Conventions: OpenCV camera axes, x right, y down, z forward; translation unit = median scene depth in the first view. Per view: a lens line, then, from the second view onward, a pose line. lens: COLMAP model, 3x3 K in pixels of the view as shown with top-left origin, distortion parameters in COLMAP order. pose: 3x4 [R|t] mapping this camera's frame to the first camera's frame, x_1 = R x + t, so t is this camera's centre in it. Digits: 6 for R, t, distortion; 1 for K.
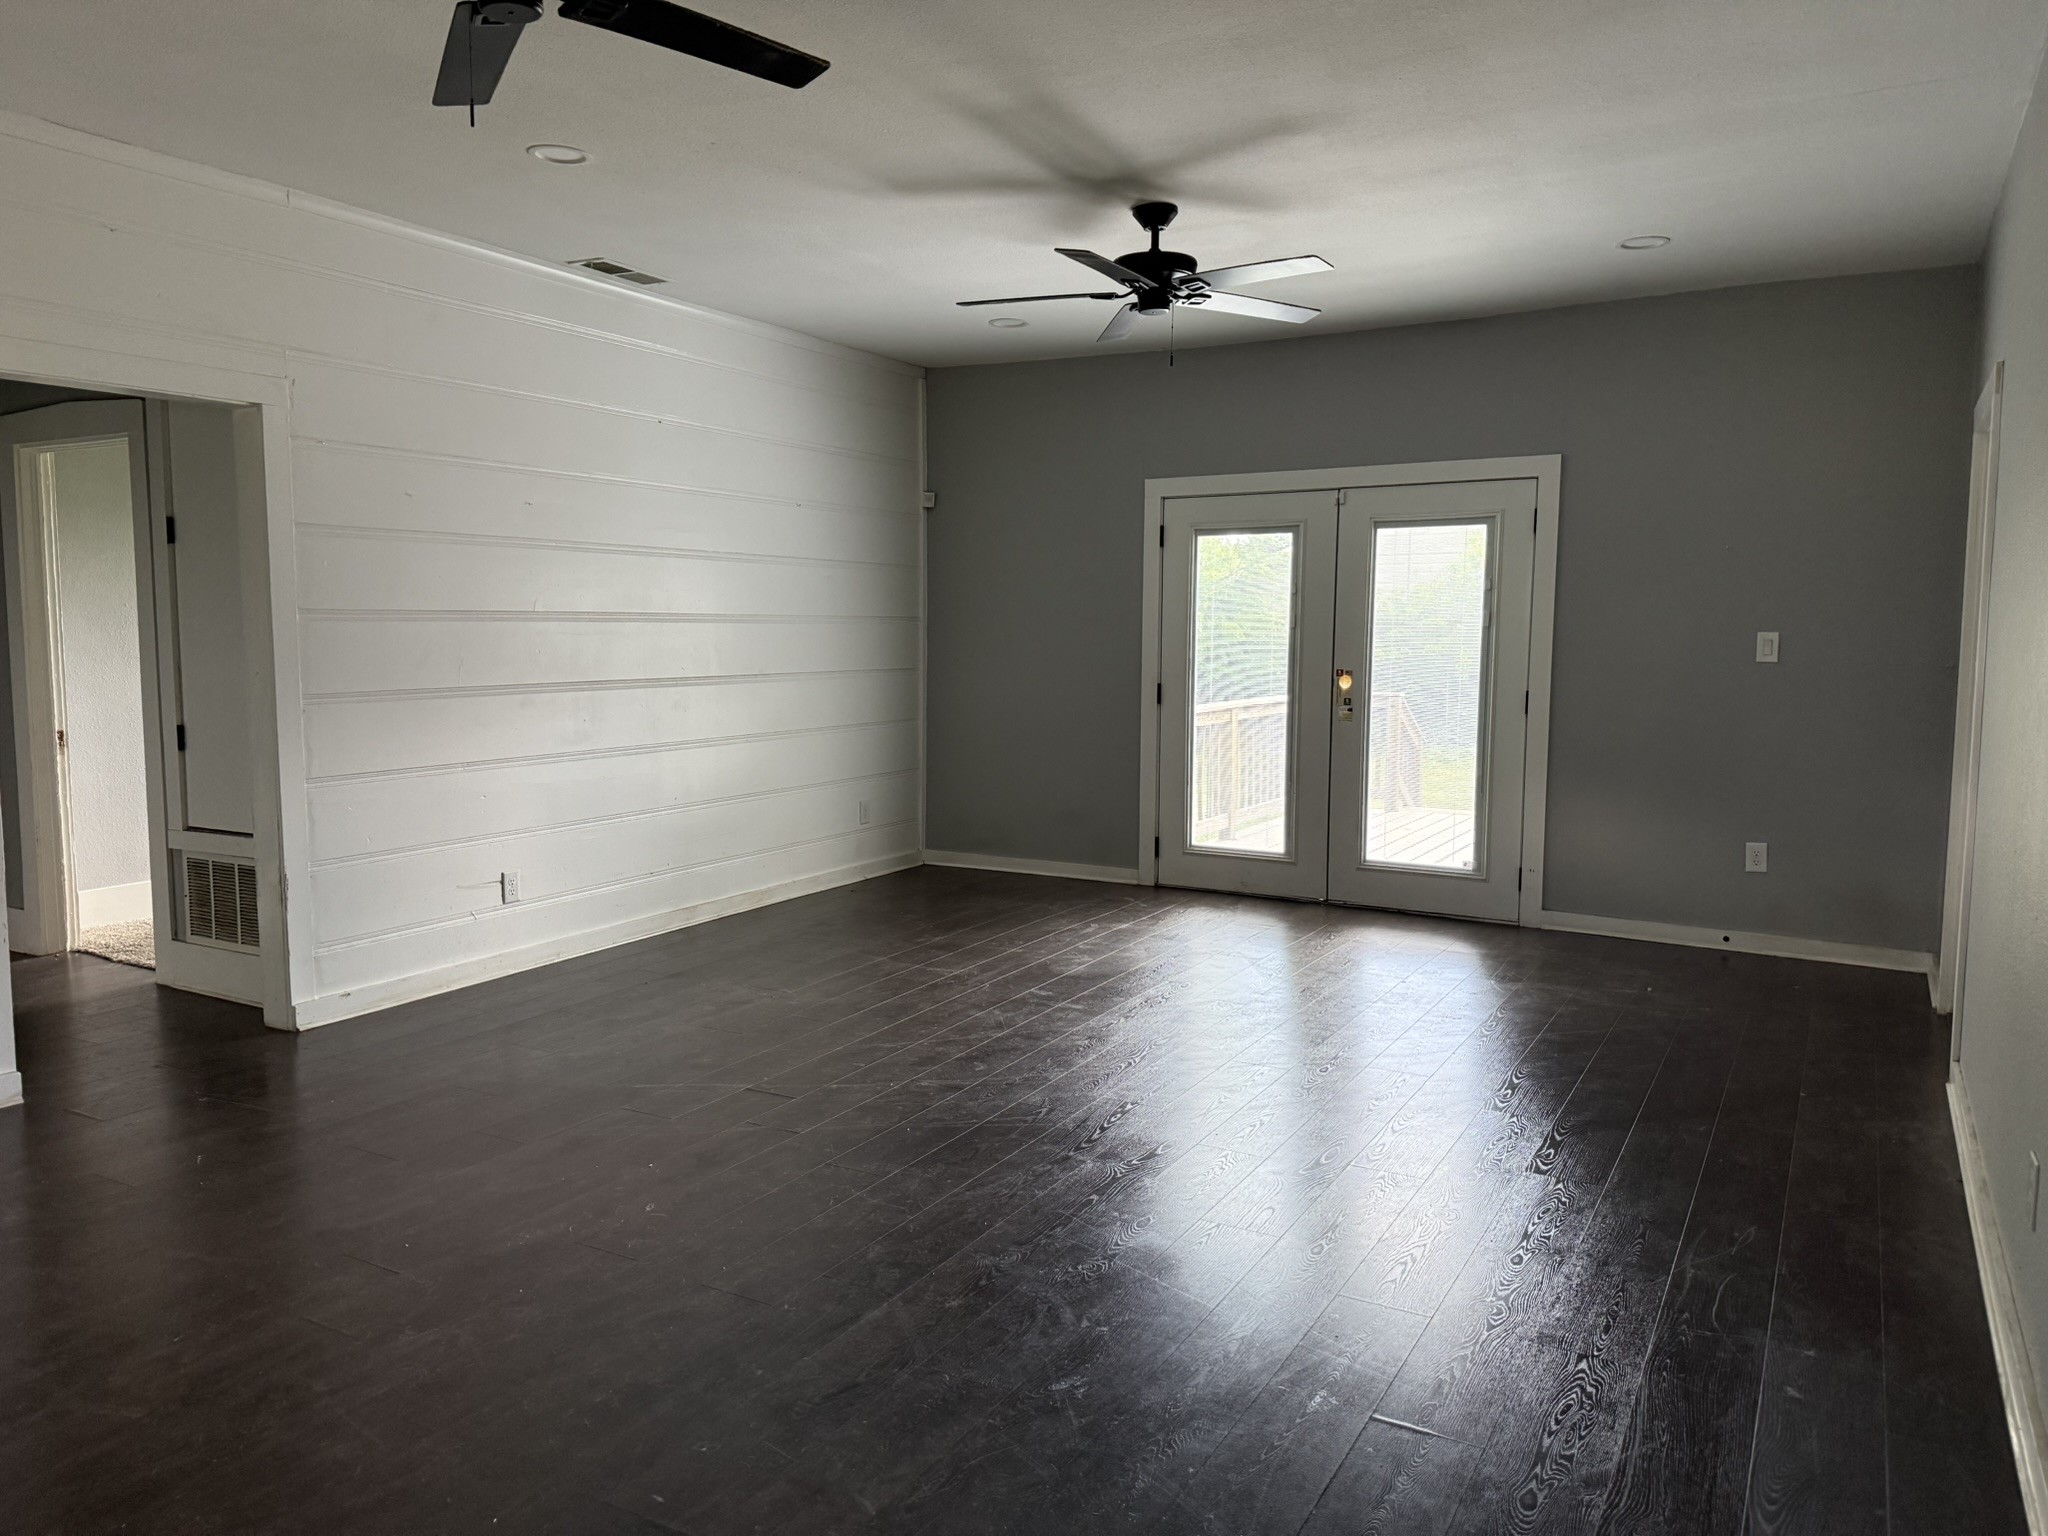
lens RADIAL K [[1465.8, 0, 1026.4], [0, 1465.8, 773.9], [0, 0, 1]] dist [0.262714, -0.292983]
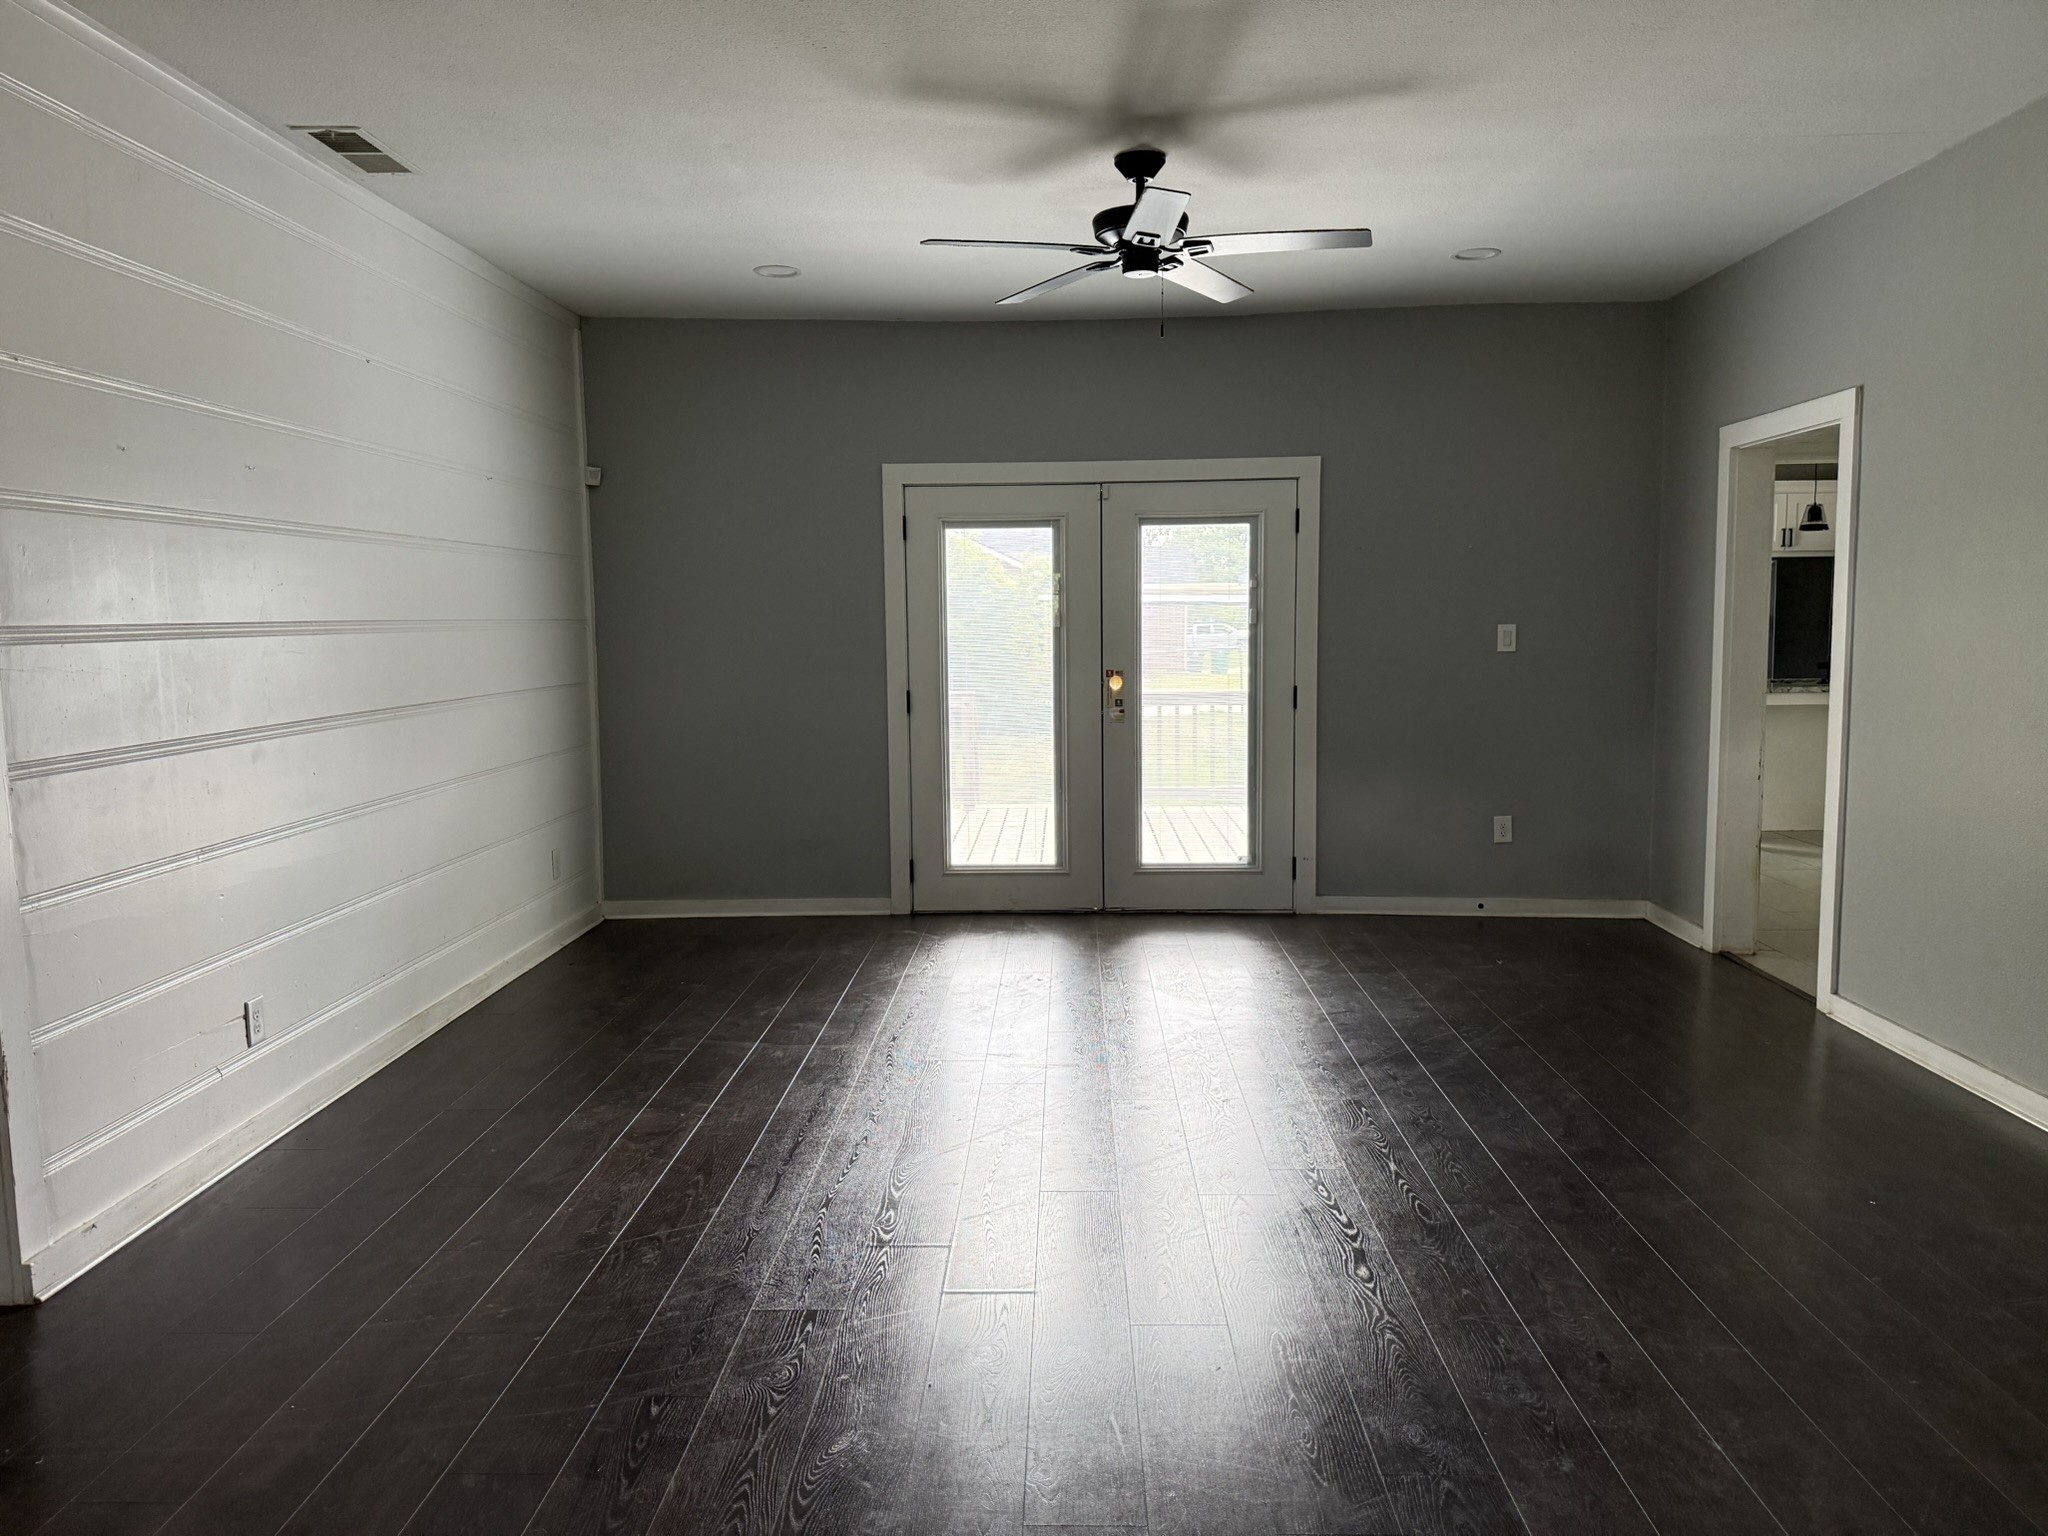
lens RADIAL K [[1481.8, 0, 1024.0], [0, 1481.8, 768.0], [0, 0, 1]] dist [0.234307, -0.144827]
pose [[0.886327, -0.062632, 0.458805, -0.290545], [0.064022, 0.997870, 0.012541, -0.022487], [-0.458613, 0.018258, 0.888449, 0.169405]]
